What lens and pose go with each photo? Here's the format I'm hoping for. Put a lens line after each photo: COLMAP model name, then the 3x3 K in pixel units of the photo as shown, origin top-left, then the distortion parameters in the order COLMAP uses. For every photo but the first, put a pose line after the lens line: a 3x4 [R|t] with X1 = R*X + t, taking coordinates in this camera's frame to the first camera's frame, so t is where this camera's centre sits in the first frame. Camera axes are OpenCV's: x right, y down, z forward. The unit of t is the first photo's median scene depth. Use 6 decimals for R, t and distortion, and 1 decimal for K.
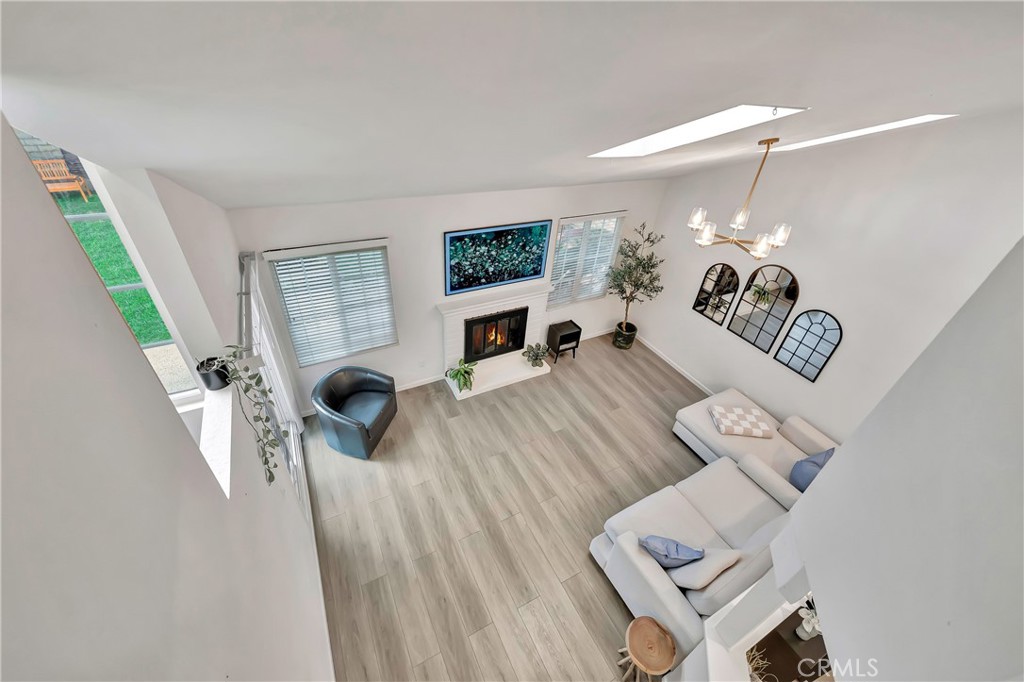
lens RADIAL K [[406.9, 0, 512.0], [0, 406.9, 341.0], [0, 0, 1]] dist [-0.000246, -0.000069]
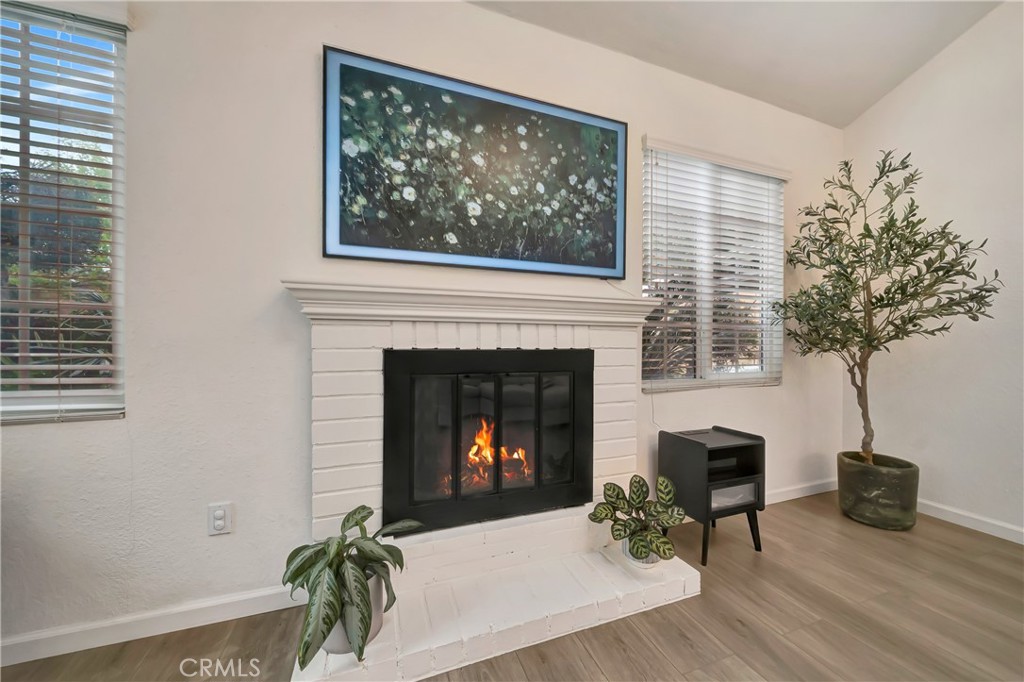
lens RADIAL K [[372.9, 0, 506.9], [0, 372.9, 339.1], [0, 0, 1]] dist [-0.001529, -0.000076]
pose [[0.988679, -0.070916, -0.132228, 0.012084], [-0.021742, 0.804247, -0.593897, 0.108422], [0.148461, 0.590049, 0.793600, 0.812460]]
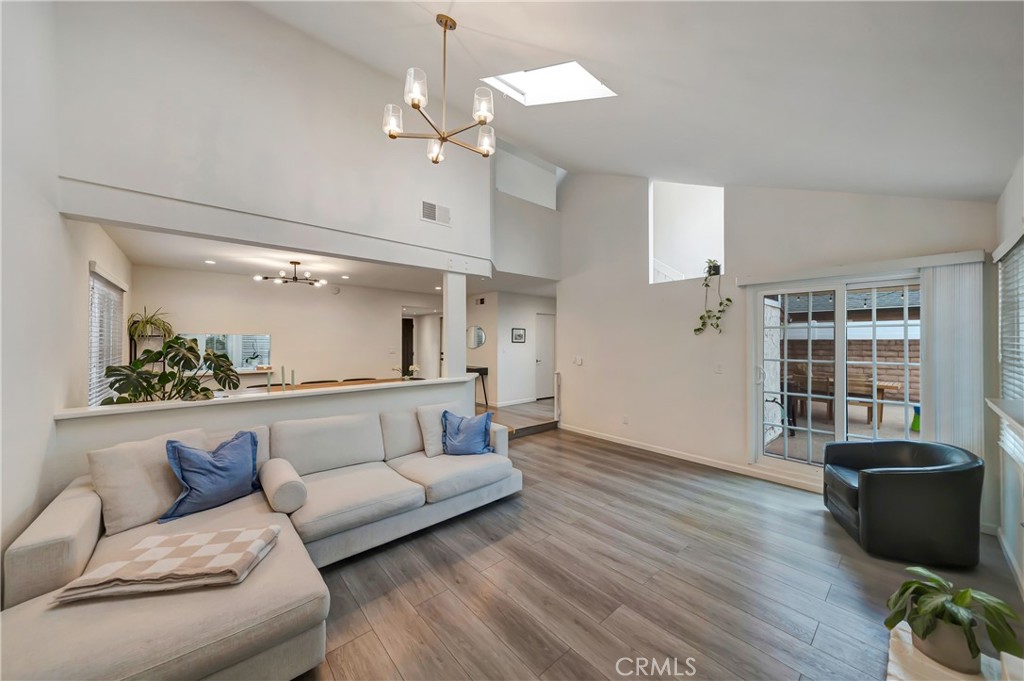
lens RADIAL K [[356.2, 0, 512.0], [0, 356.2, 340.5], [0, 0, 1]] dist [-0.000367, -0.000028]
pose [[-0.970885, -0.079830, -0.225854, 0.337096], [-0.196060, 0.806531, 0.557735, -0.208579], [0.137634, 0.585778, -0.798700, 1.133736]]
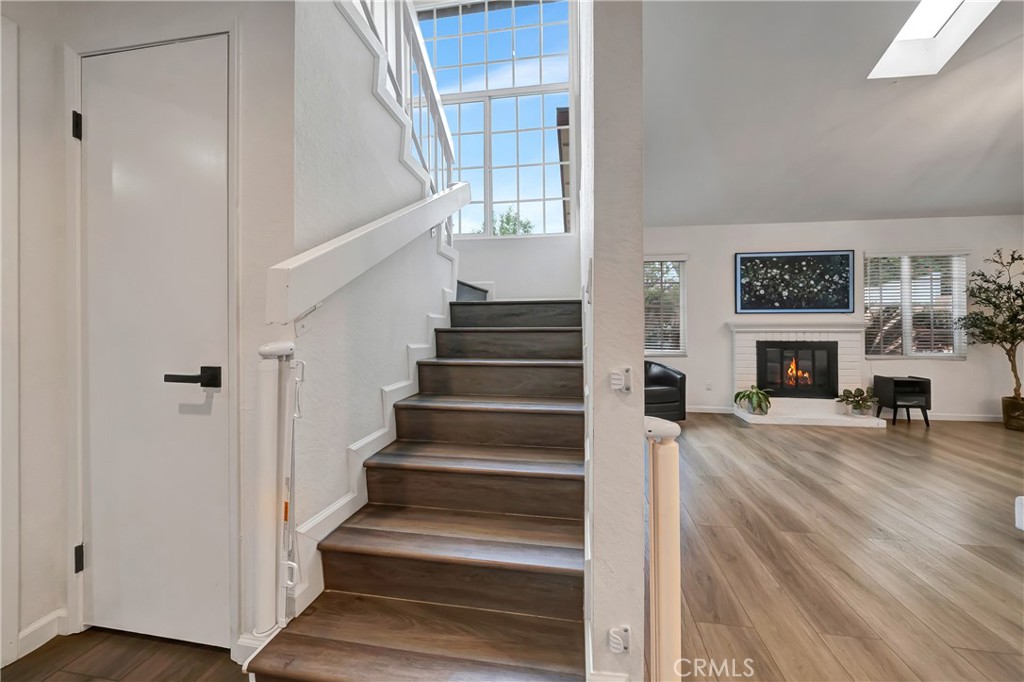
lens RADIAL K [[374.0, 0, 518.7], [0, 374.0, 319.2], [0, 0, 1]] dist [-0.002152, -0.000168]
pose [[0.798884, -0.083908, -0.595604, -0.031568], [-0.300314, 0.802322, -0.515840, 0.586196], [0.521149, 0.590965, 0.615763, 0.080562]]
